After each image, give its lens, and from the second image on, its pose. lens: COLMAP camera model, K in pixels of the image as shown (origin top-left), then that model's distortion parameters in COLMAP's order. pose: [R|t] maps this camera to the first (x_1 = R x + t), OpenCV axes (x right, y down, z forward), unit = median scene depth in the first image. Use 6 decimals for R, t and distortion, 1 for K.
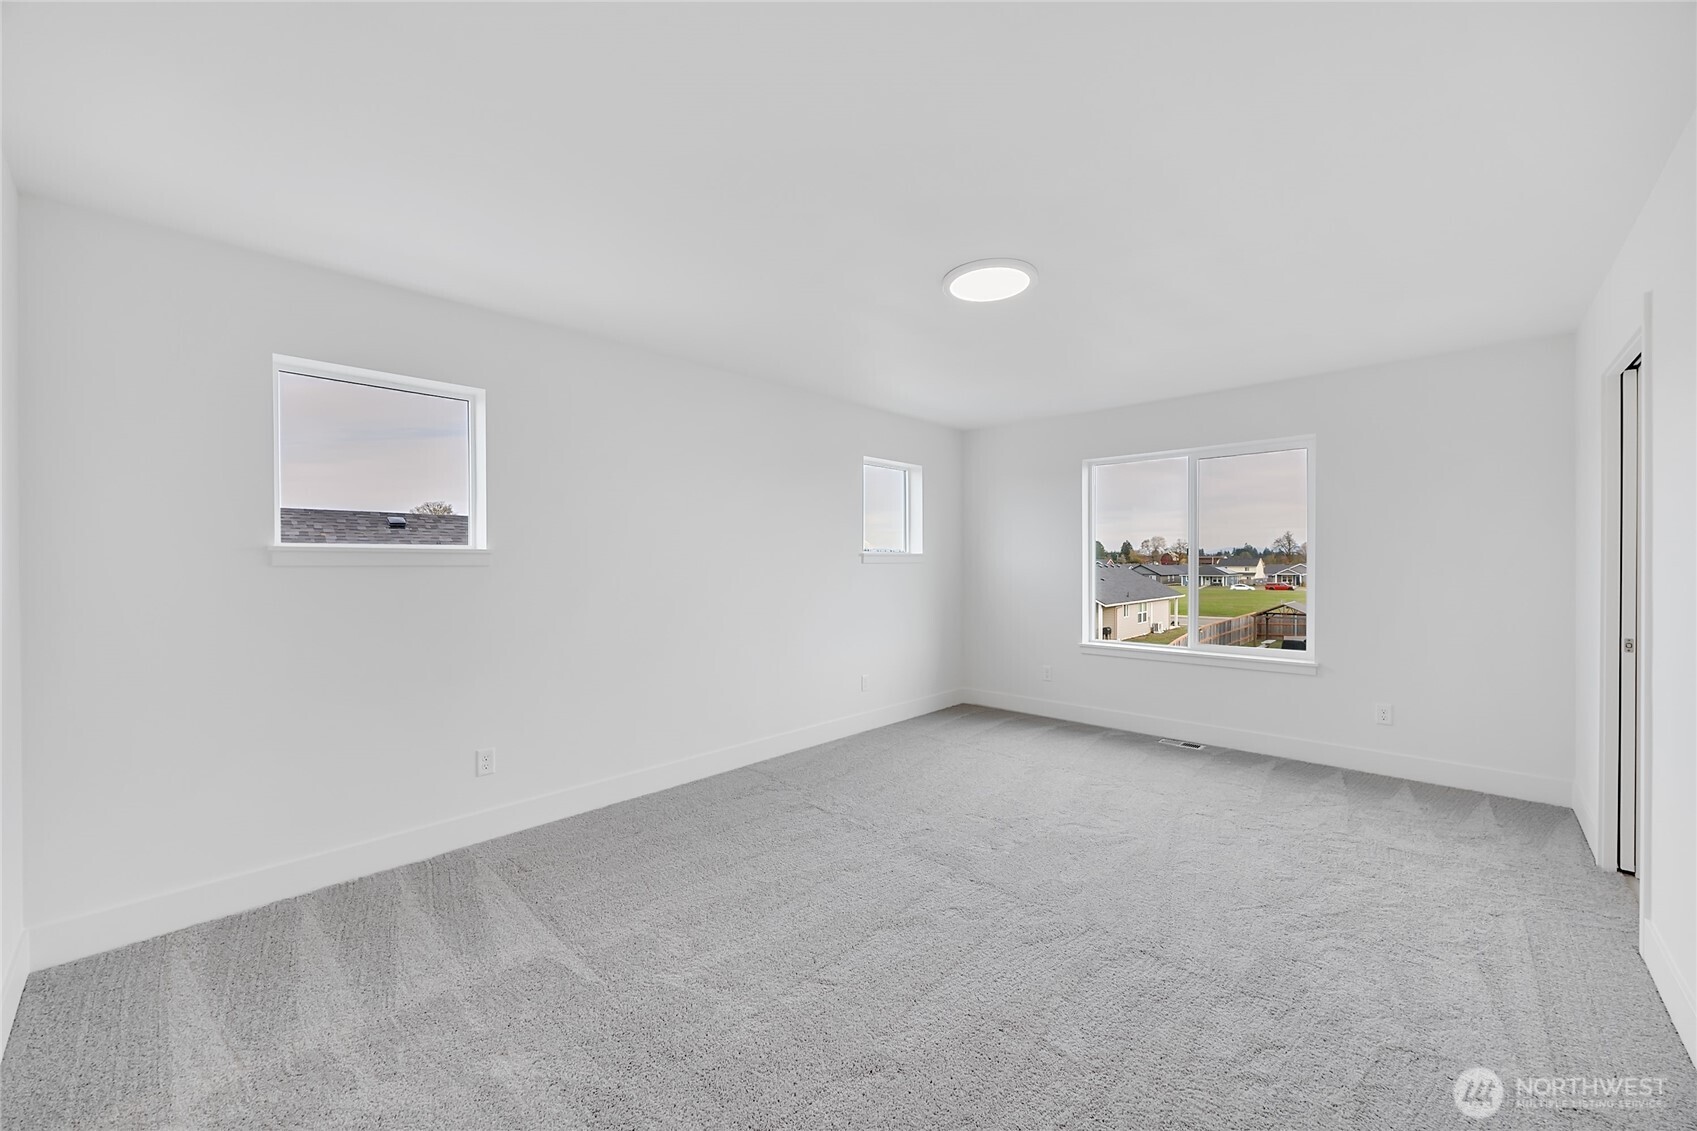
lens RADIAL K [[646.9, 0, 843.1], [0, 646.9, 562.5], [0, 0, 1]] dist [-0.000859, -0.000217]
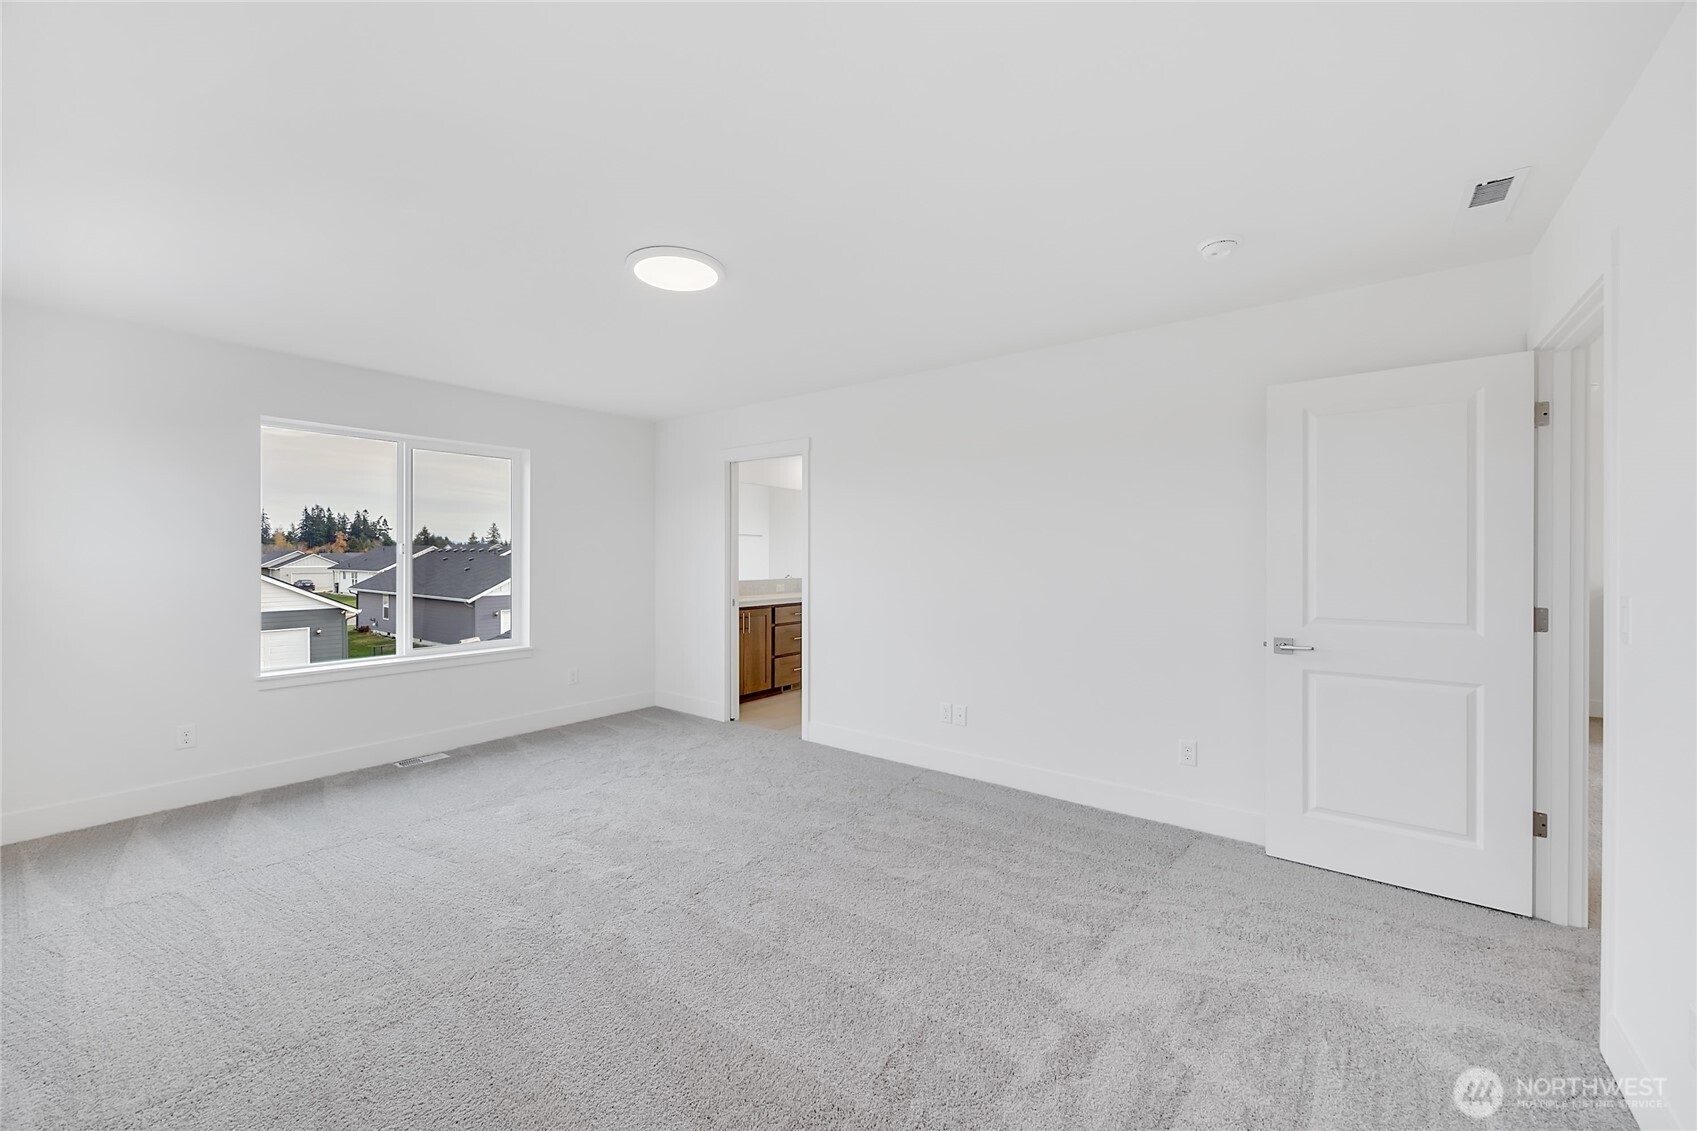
lens RADIAL K [[646.9, 0, 843.1], [0, 646.9, 562.5], [0, 0, 1]] dist [-0.000859, -0.000217]
pose [[-0.091349, -0.006873, 0.995795, -0.477117], [0.000852, 0.999975, 0.006980, -0.003256], [-0.995819, 0.001486, -0.091341, 0.541499]]
